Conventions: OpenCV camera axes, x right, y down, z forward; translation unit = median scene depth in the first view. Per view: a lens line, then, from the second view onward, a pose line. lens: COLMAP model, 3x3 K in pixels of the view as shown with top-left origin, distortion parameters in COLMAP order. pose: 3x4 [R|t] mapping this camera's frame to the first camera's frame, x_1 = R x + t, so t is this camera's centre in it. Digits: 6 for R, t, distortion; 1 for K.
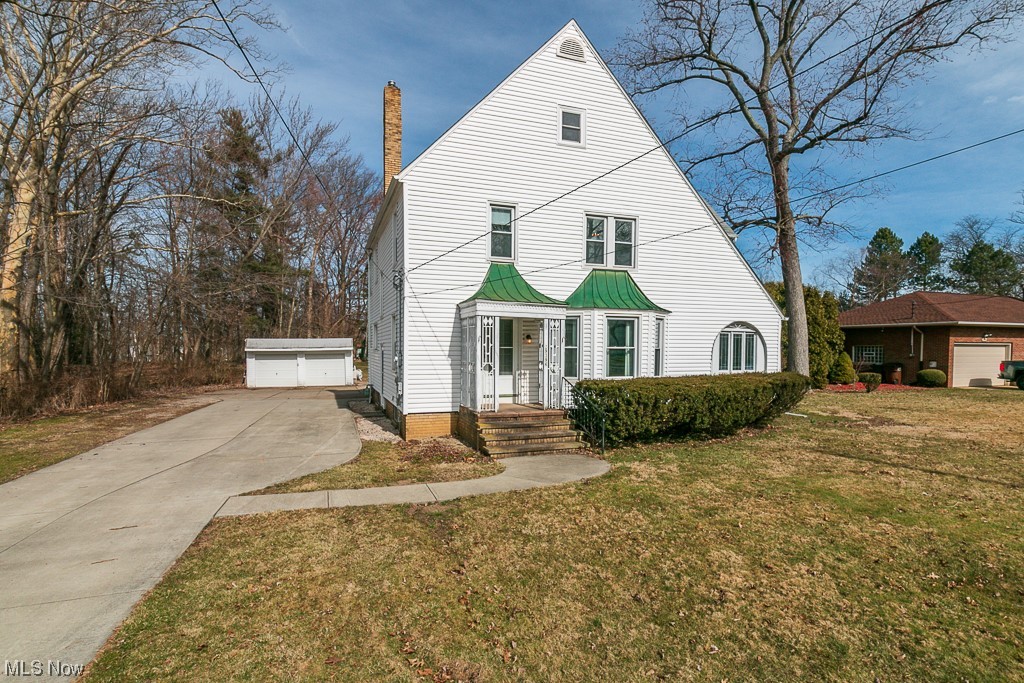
lens RADIAL K [[521.3, 0, 507.0], [0, 521.3, 366.8], [0, 0, 1]] dist [-0.001648, 0.000688]
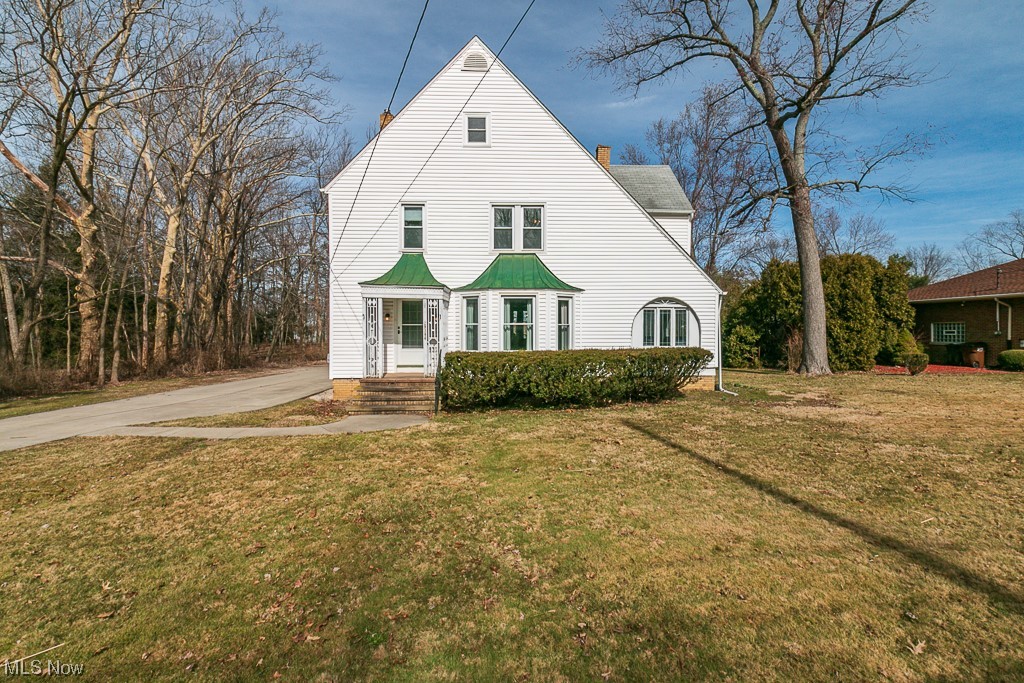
lens RADIAL K [[481.7, 0, 512.0], [0, 481.7, 341.1], [0, 0, 1]] dist [-0.003910, -0.000917]
pose [[0.950530, -0.000174, -0.310633, 0.505922], [-0.005646, 0.999825, -0.017834, 0.016796], [0.310582, 0.018706, 0.950363, 0.036314]]
